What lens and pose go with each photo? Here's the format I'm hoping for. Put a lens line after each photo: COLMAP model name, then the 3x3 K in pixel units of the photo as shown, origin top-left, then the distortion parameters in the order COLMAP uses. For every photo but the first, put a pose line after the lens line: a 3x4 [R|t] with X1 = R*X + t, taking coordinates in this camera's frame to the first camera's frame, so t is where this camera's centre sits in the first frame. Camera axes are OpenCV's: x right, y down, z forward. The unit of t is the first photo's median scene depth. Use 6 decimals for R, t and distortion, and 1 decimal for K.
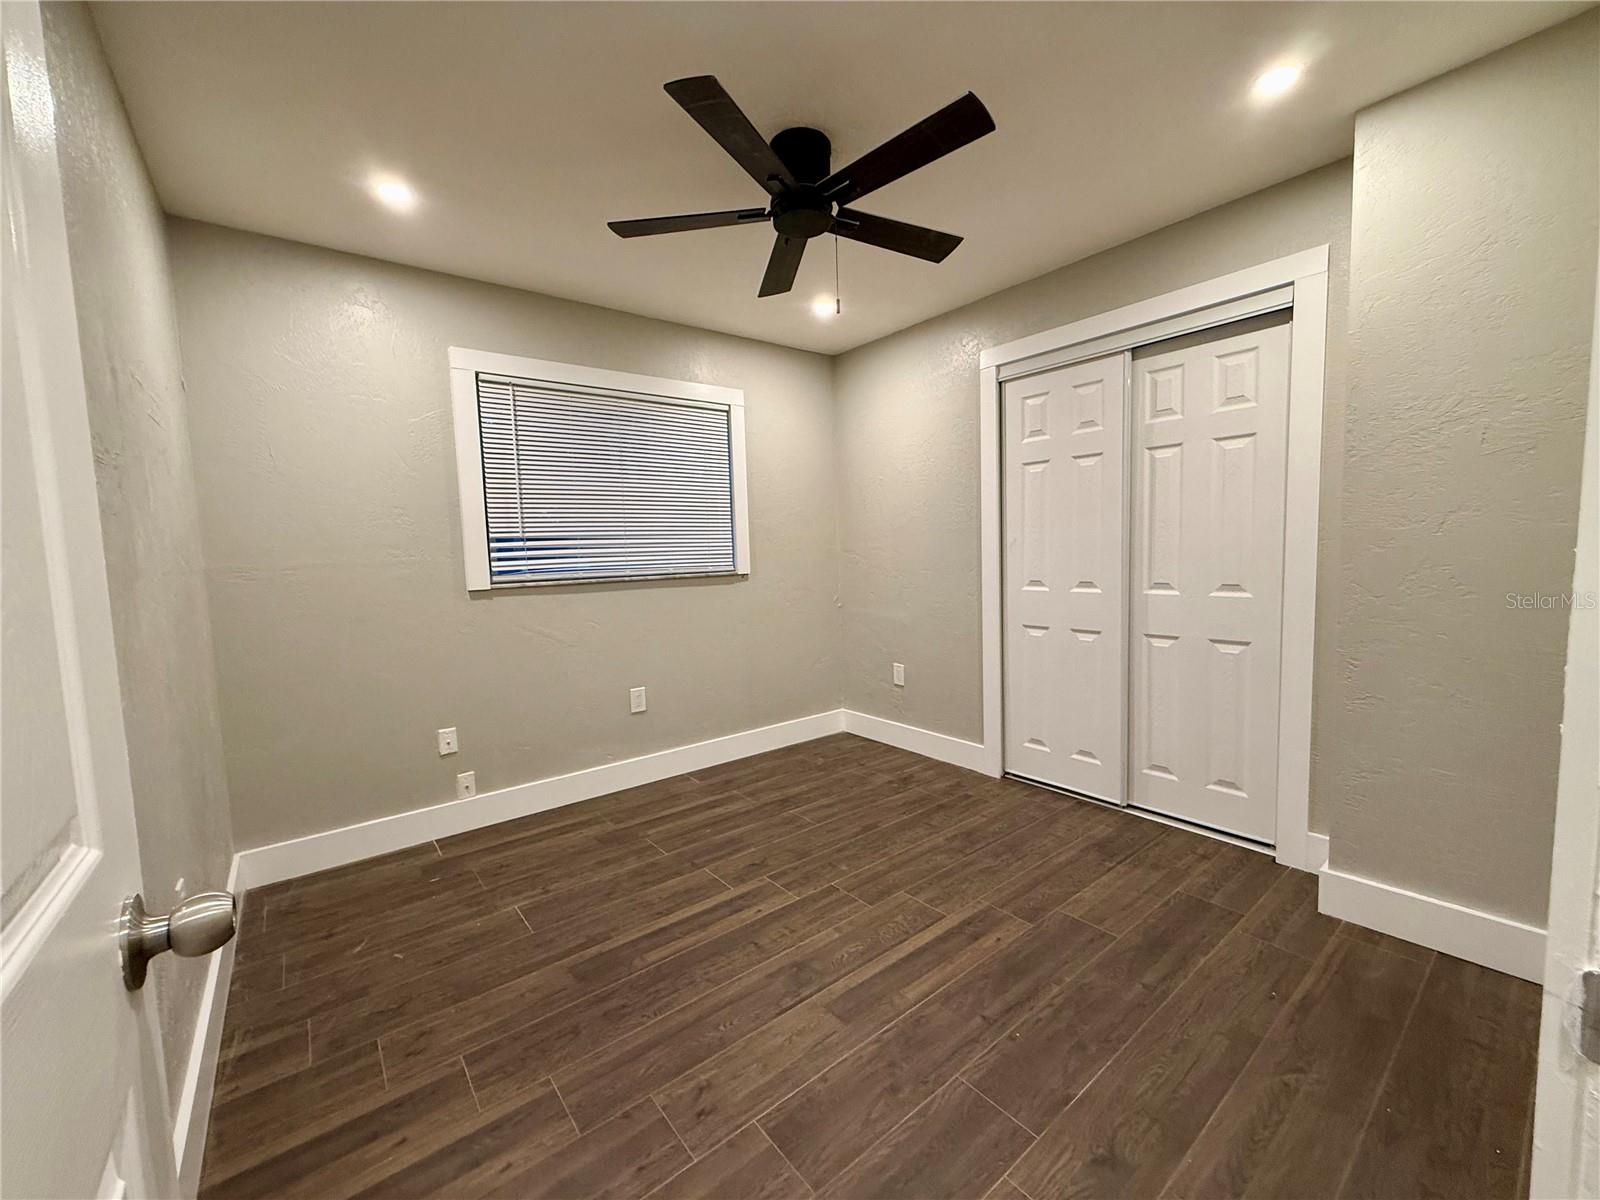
lens RADIAL K [[636.6, 0, 794.7], [0, 636.6, 601.4], [0, 0, 1]] dist [-0.001102, 0.000435]
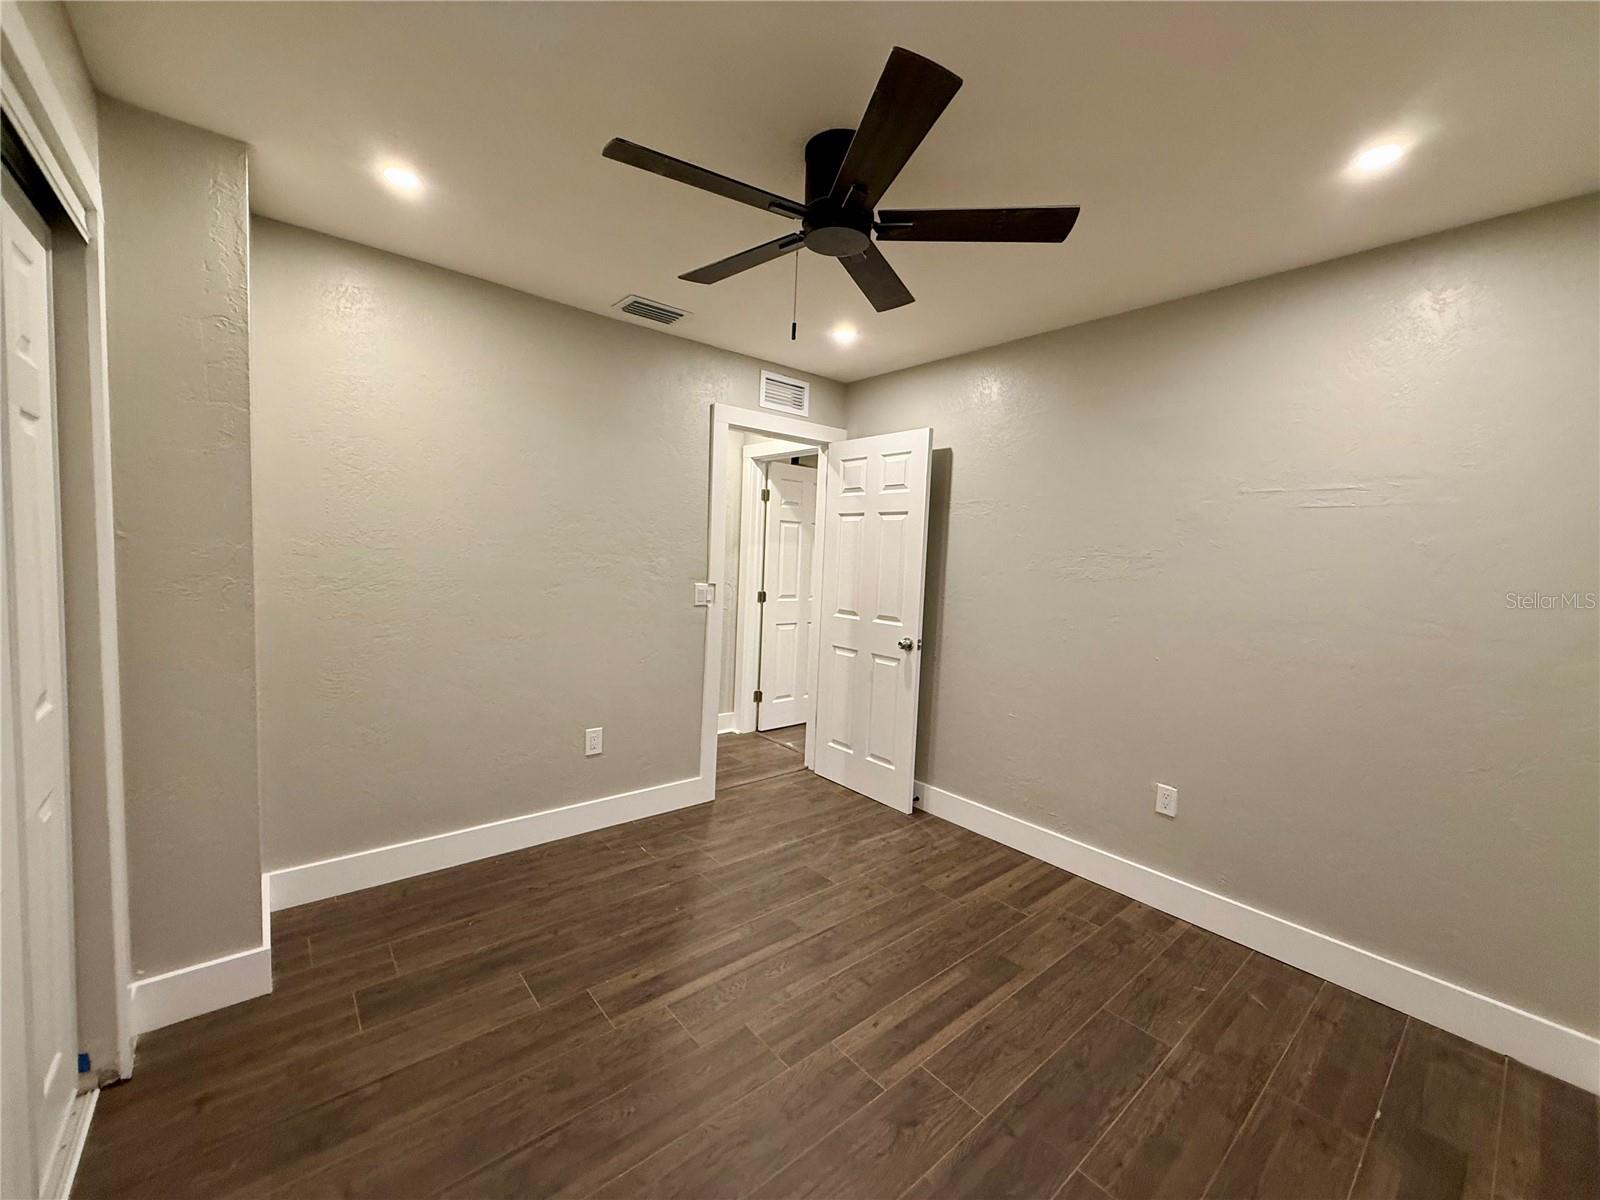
lens RADIAL K [[636.6, 0, 794.7], [0, 636.6, 601.4], [0, 0, 1]] dist [-0.001102, 0.000435]
pose [[-0.999549, -0.007520, -0.029083, 0.092121], [-0.011989, 0.987574, 0.156697, -0.243604], [0.027543, 0.156975, -0.987218, 1.935815]]
